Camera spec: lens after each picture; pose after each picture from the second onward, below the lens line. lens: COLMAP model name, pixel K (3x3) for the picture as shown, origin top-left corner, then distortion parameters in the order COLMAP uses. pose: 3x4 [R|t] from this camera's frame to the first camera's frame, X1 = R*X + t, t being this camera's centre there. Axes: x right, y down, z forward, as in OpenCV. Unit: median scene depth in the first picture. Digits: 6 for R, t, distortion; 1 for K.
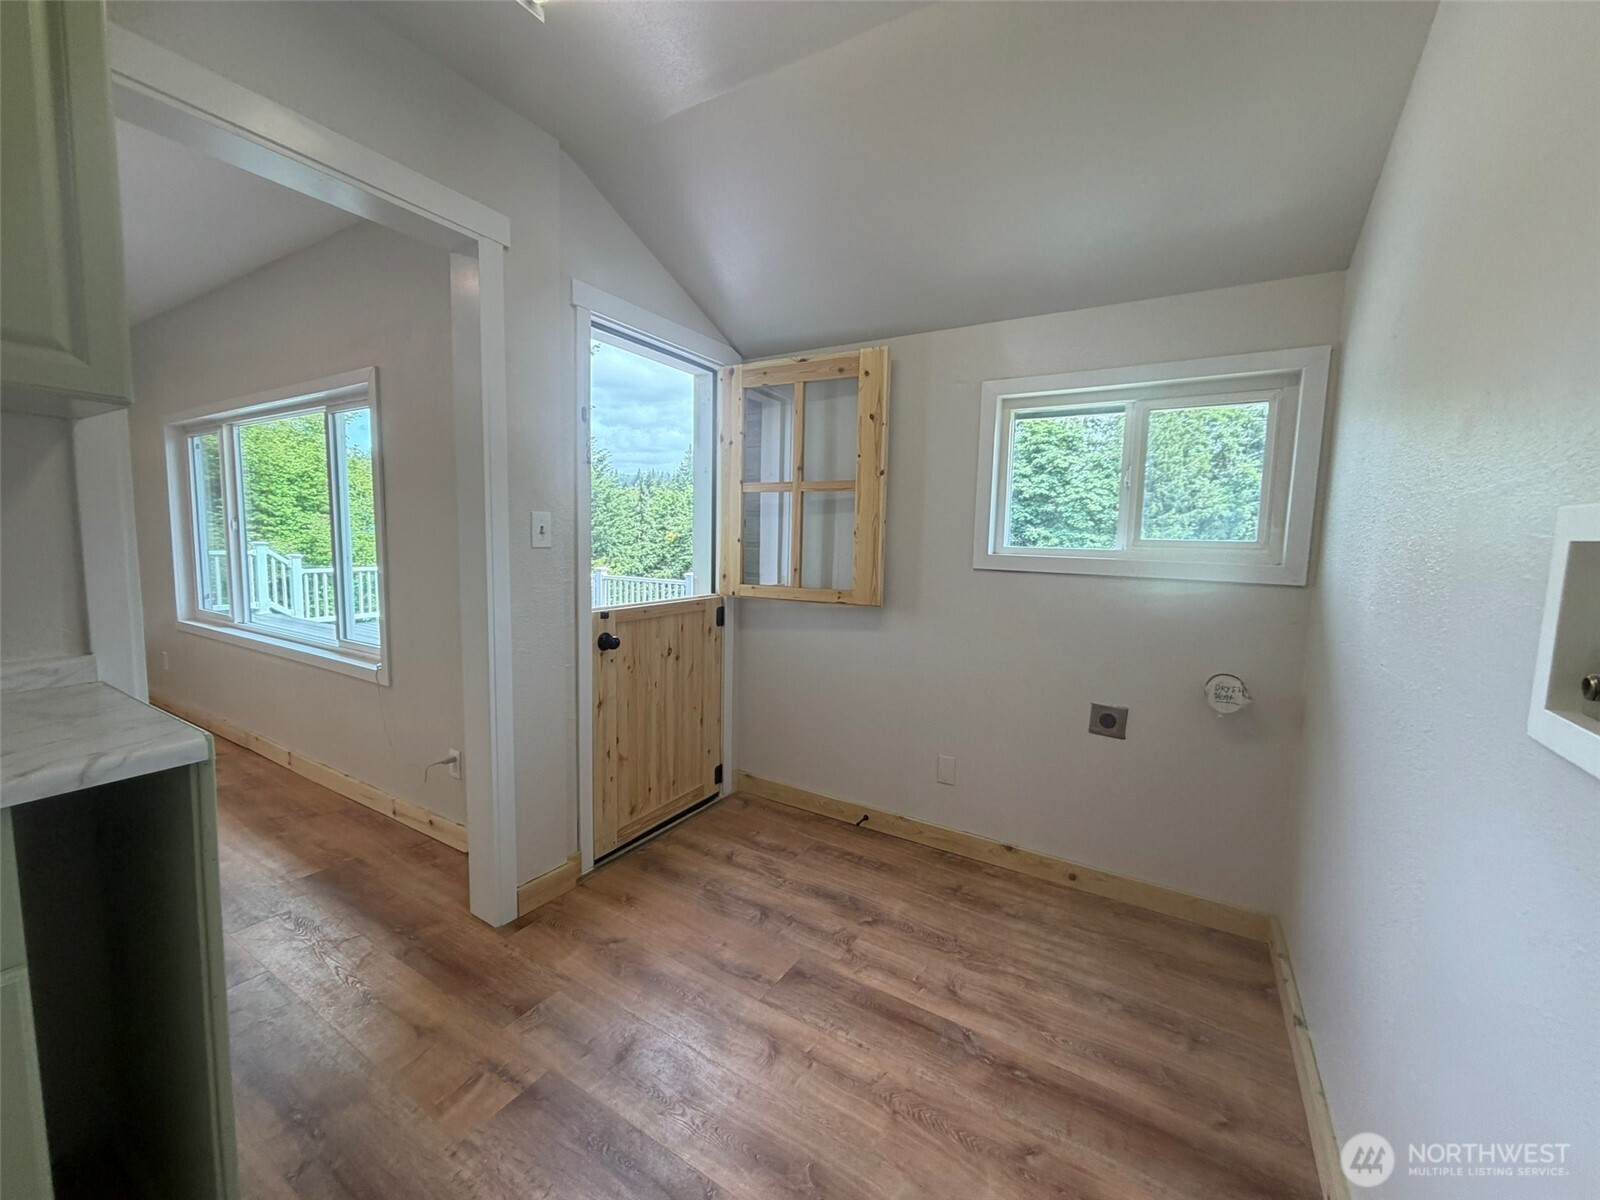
lens RADIAL K [[642.5, 0, 791.4], [0, 642.5, 601.7], [0, 0, 1]] dist [-0.003208, 0.000350]
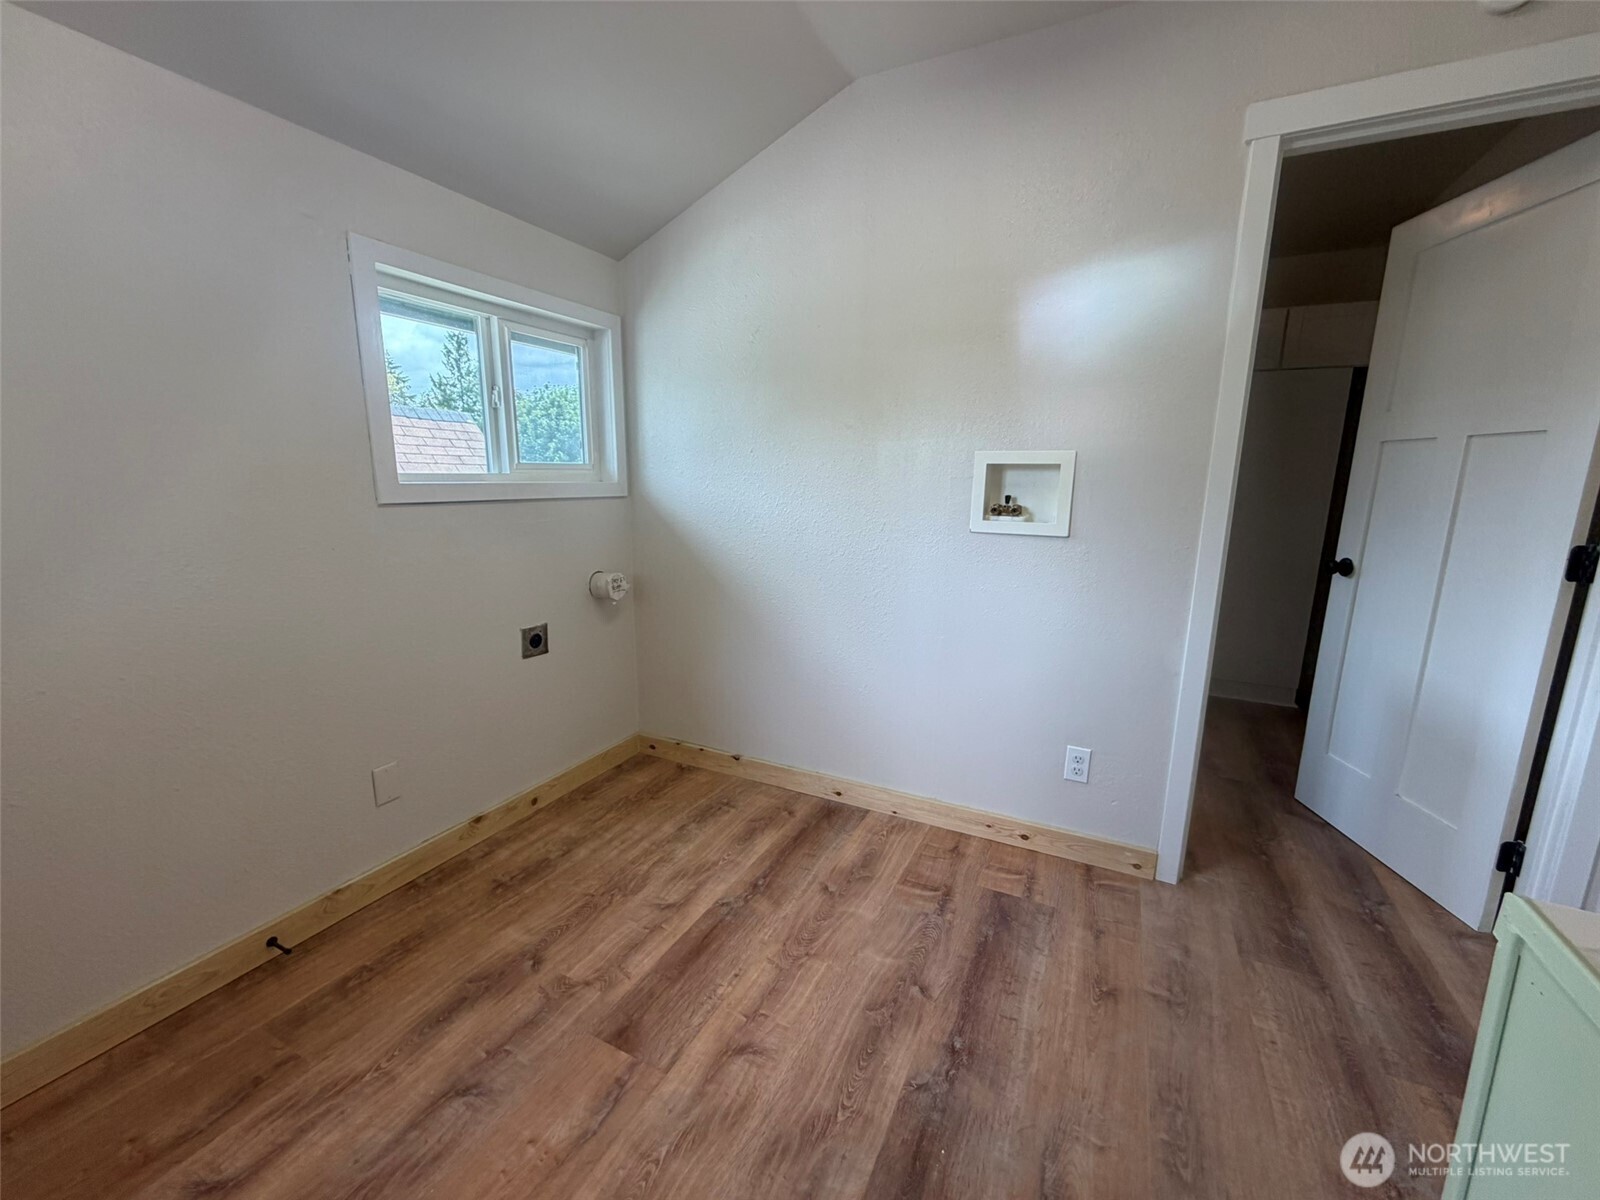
lens RADIAL K [[642.5, 0, 798.2], [0, 642.5, 600.2], [0, 0, 1]] dist [-0.003208, 0.000350]
pose [[-0.094275, -0.215032, 0.972046, -0.626701], [0.094322, 0.970073, 0.223743, -0.080809], [-0.991068, 0.112778, -0.071171, 0.753435]]
